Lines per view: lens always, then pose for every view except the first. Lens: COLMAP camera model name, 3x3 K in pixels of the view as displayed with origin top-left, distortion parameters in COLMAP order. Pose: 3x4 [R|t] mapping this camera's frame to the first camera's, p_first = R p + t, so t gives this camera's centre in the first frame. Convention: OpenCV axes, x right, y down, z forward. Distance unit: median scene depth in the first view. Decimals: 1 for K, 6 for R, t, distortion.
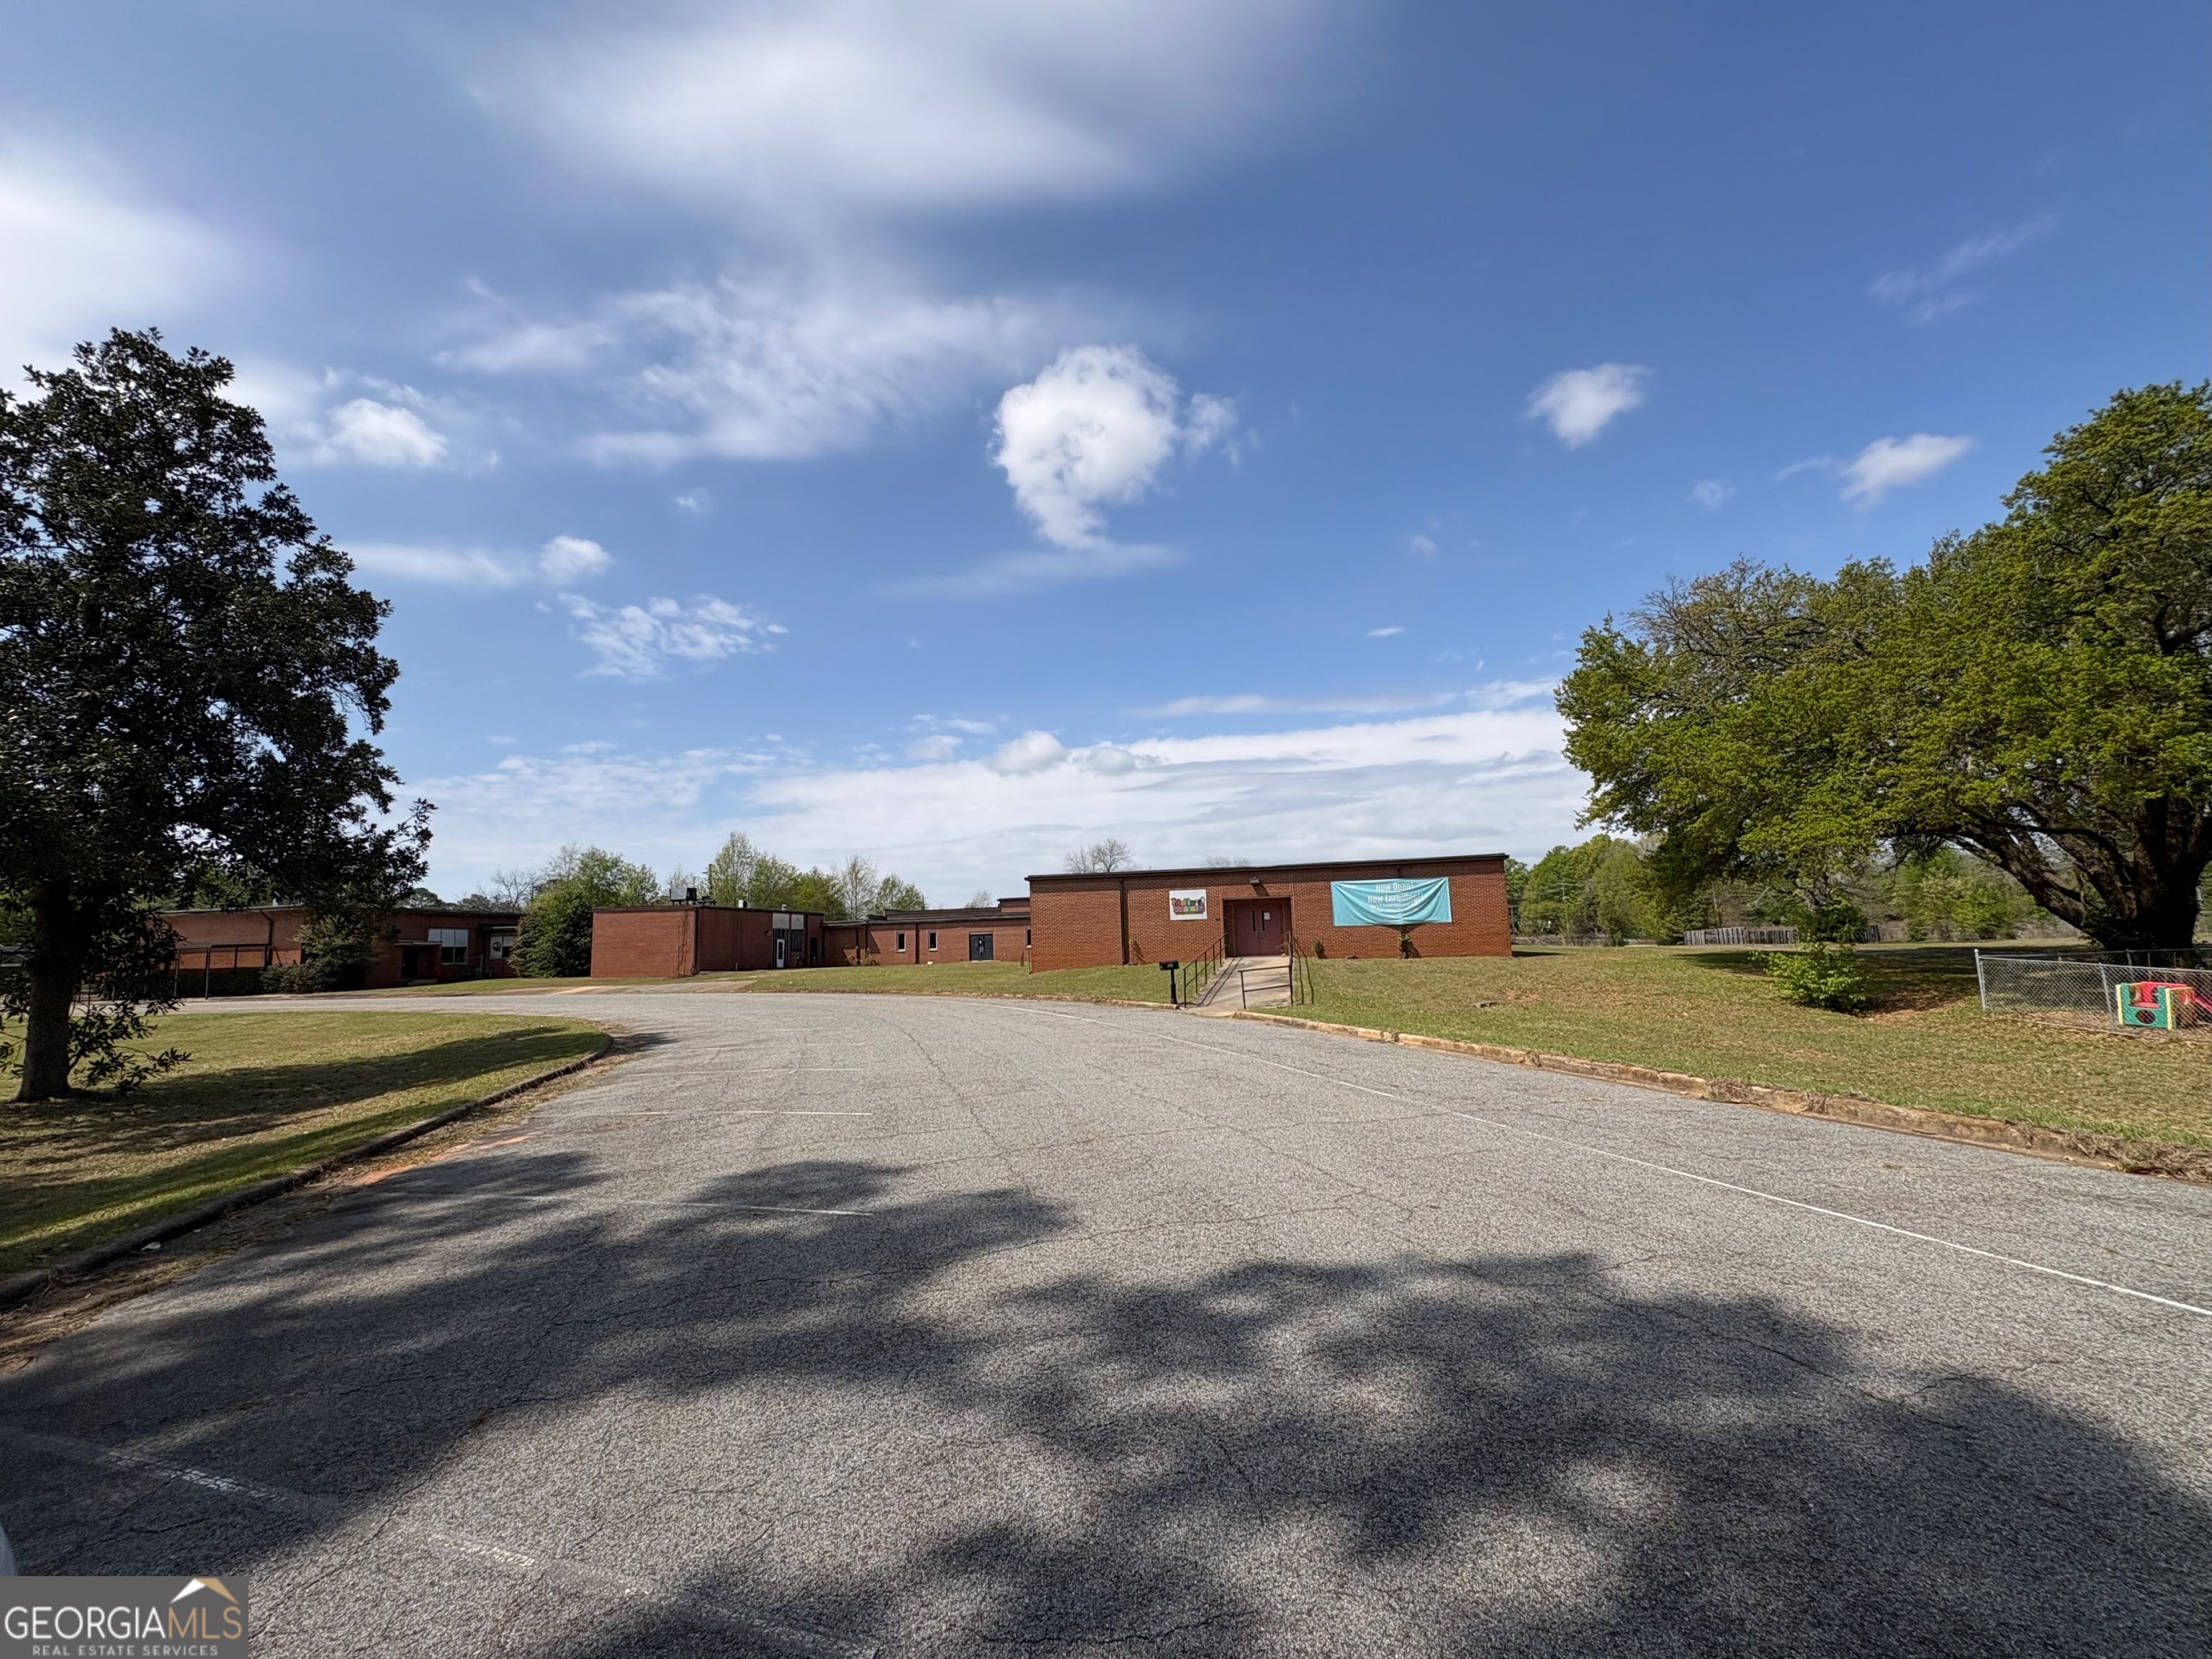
lens RADIAL K [[883.8, 0, 1106.0], [0, 883.8, 829.5], [0, 0, 1]] dist [-0.000834, -0.000123]
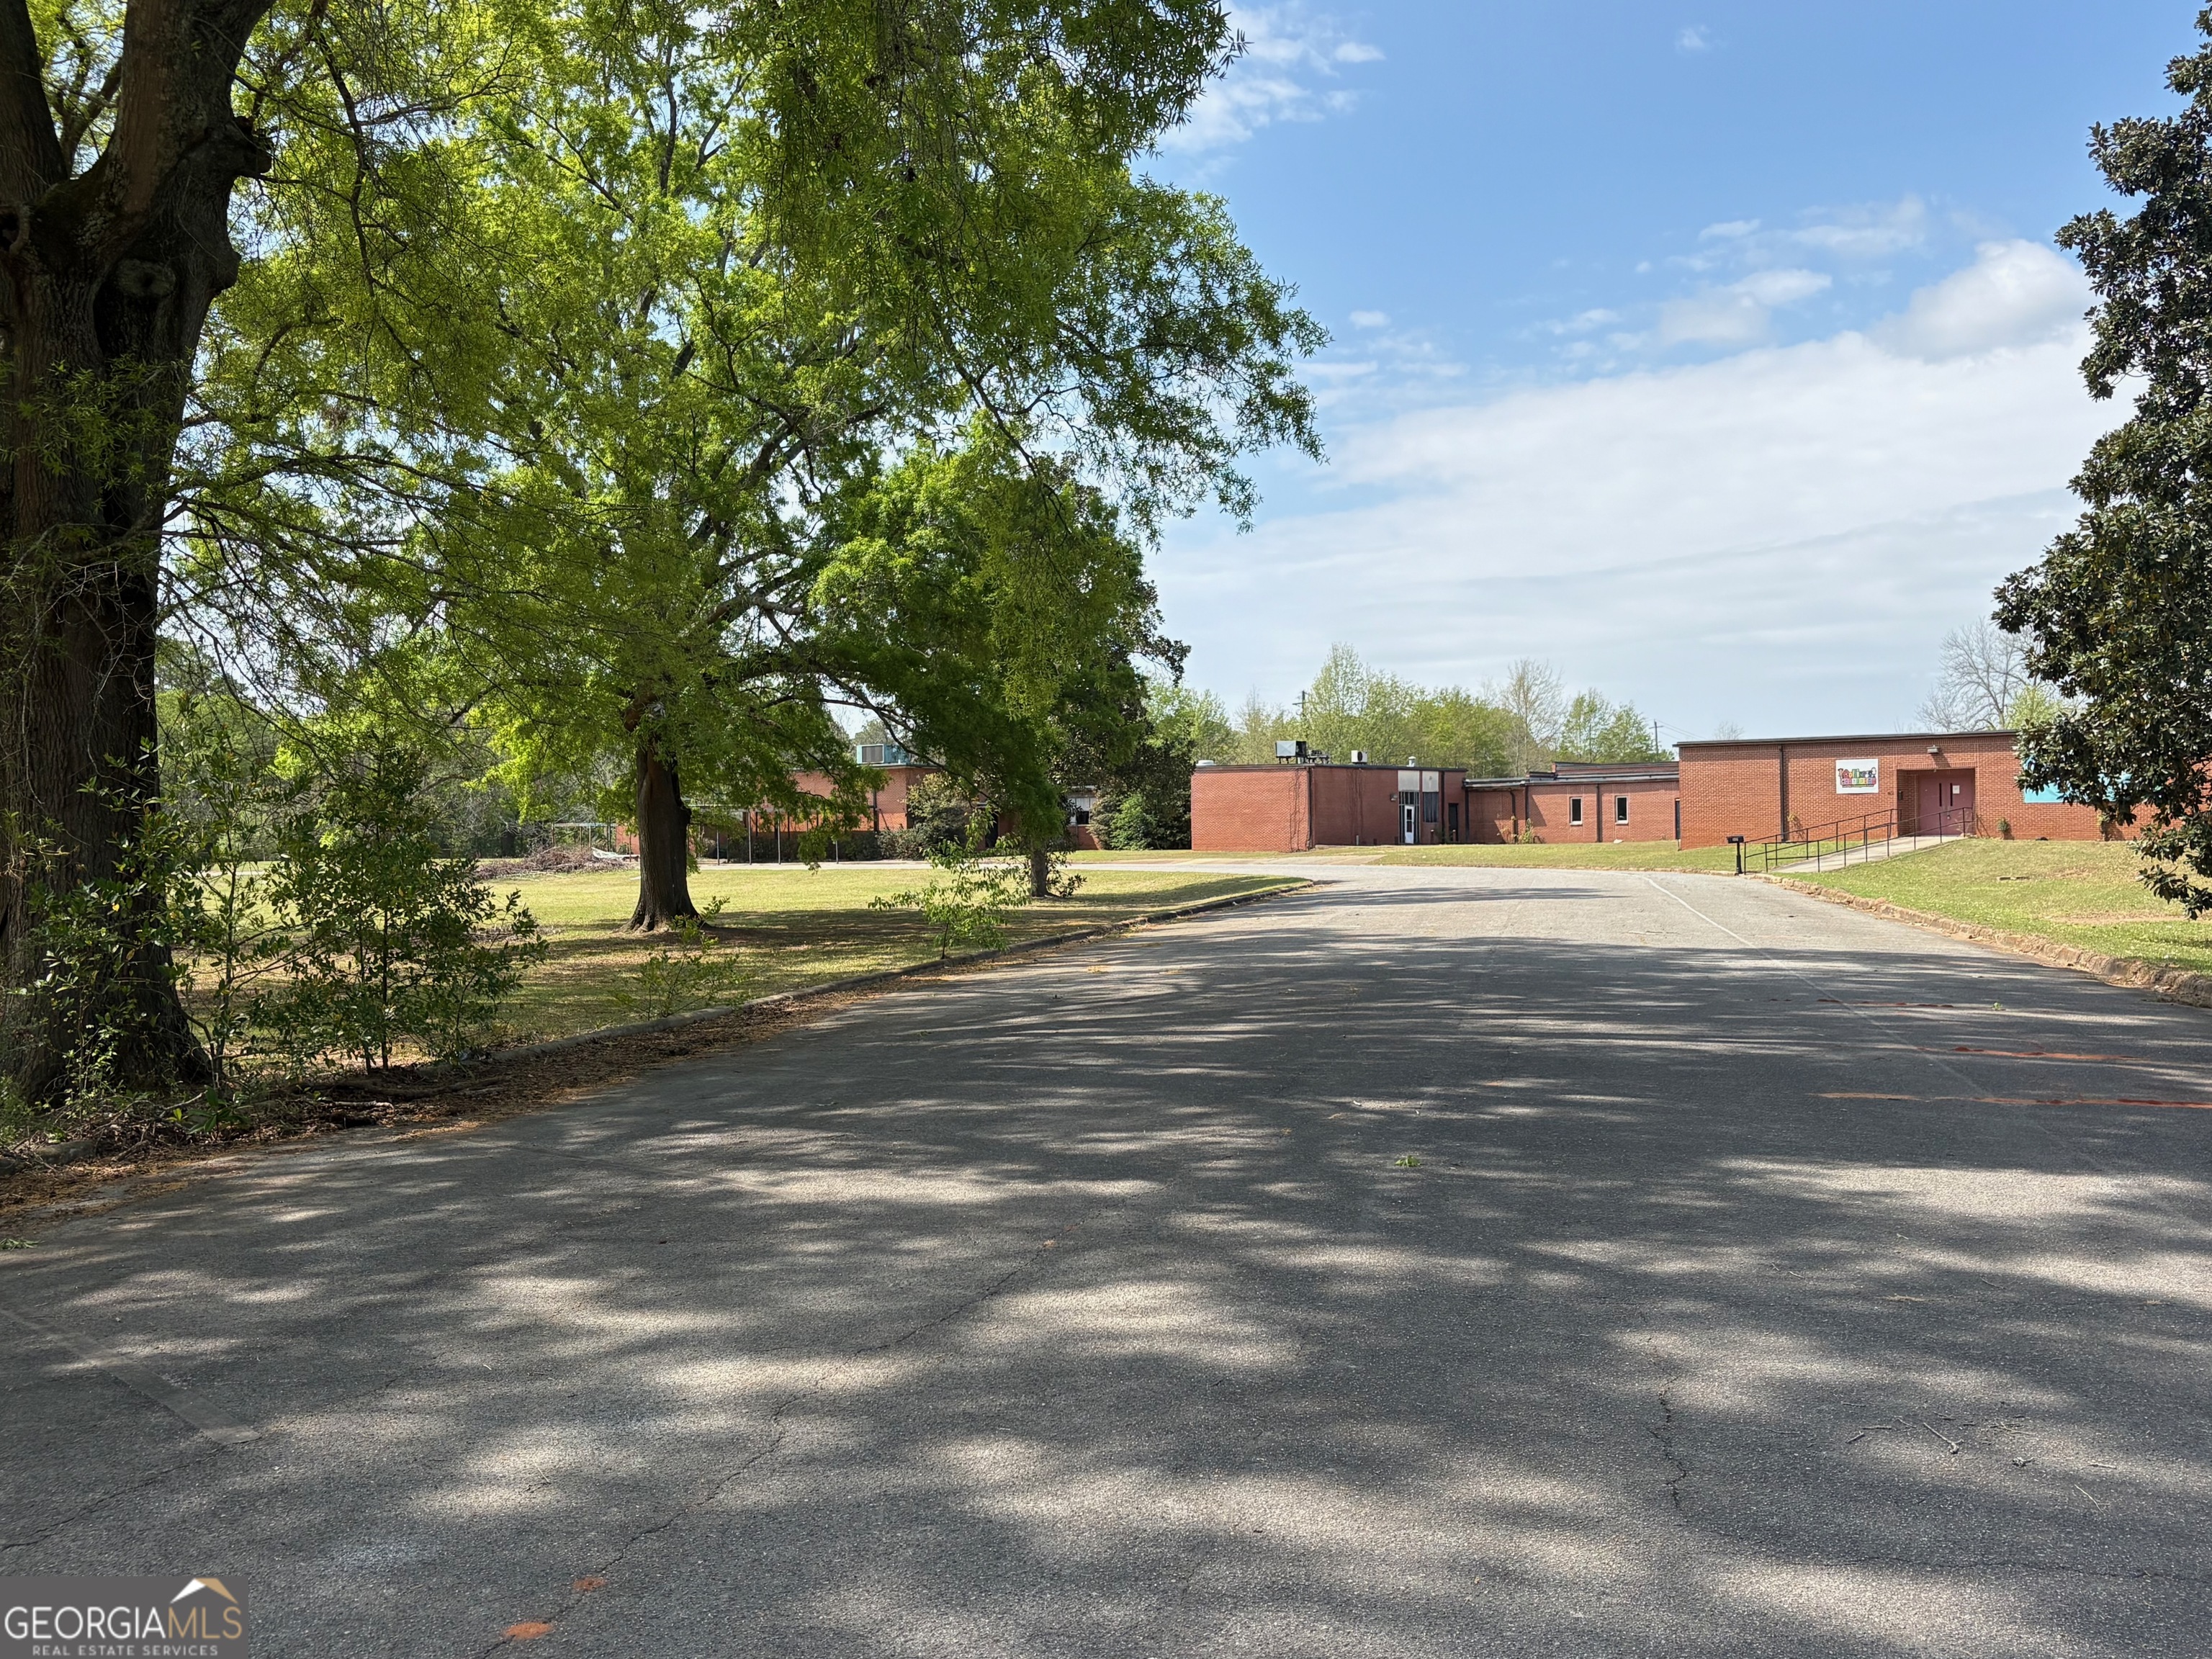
lens RADIAL K [[2141.9, 0, 1106.0], [0, 2141.9, 829.5], [0, 0, 1]] dist [0.007367, -0.005363]
pose [[0.884026, 0.016126, -0.467160, 0.223916], [0.049109, 0.990670, 0.127127, -0.087956], [0.464852, -0.135325, 0.874986, -0.629643]]
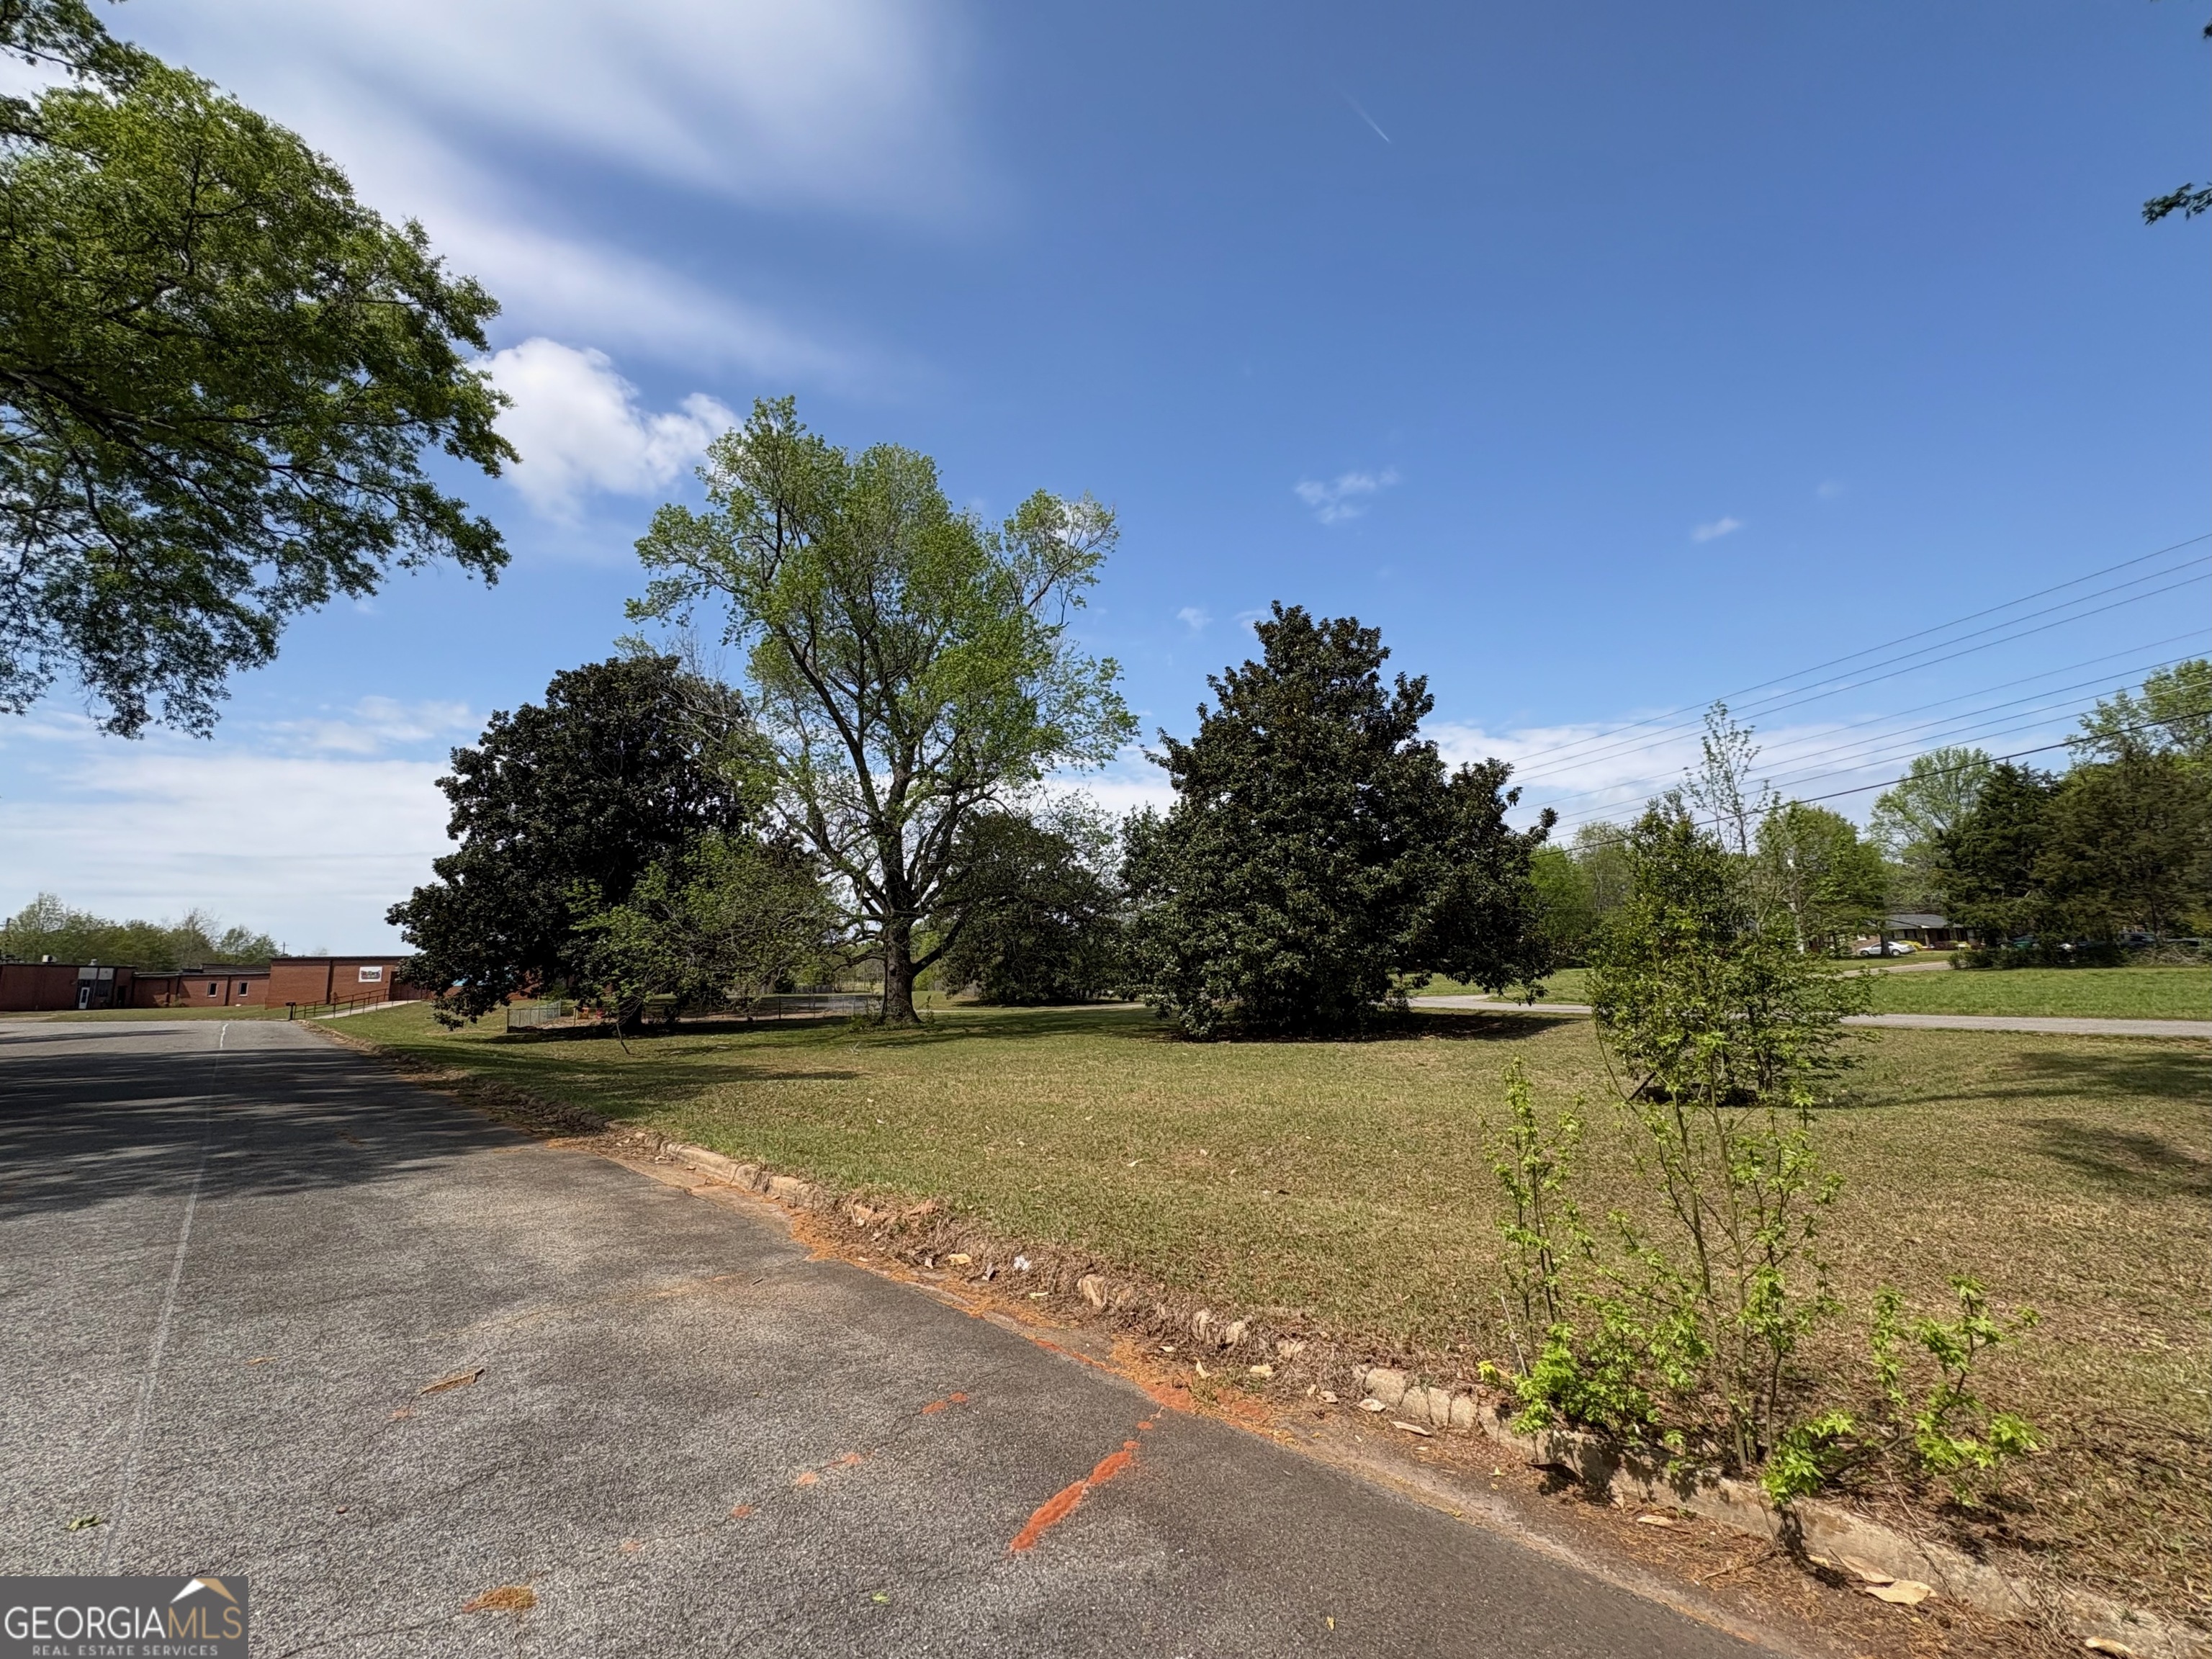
lens RADIAL K [[897.7, 0, 1040.0], [0, 897.7, 833.6], [0, 0, 1]] dist [0.000309, 0.008677]
pose [[0.901910, 0.085408, 0.423396, 0.296881], [-0.066741, 0.996039, -0.058753, -0.110077], [-0.426737, 0.024732, 0.904037, -0.770183]]
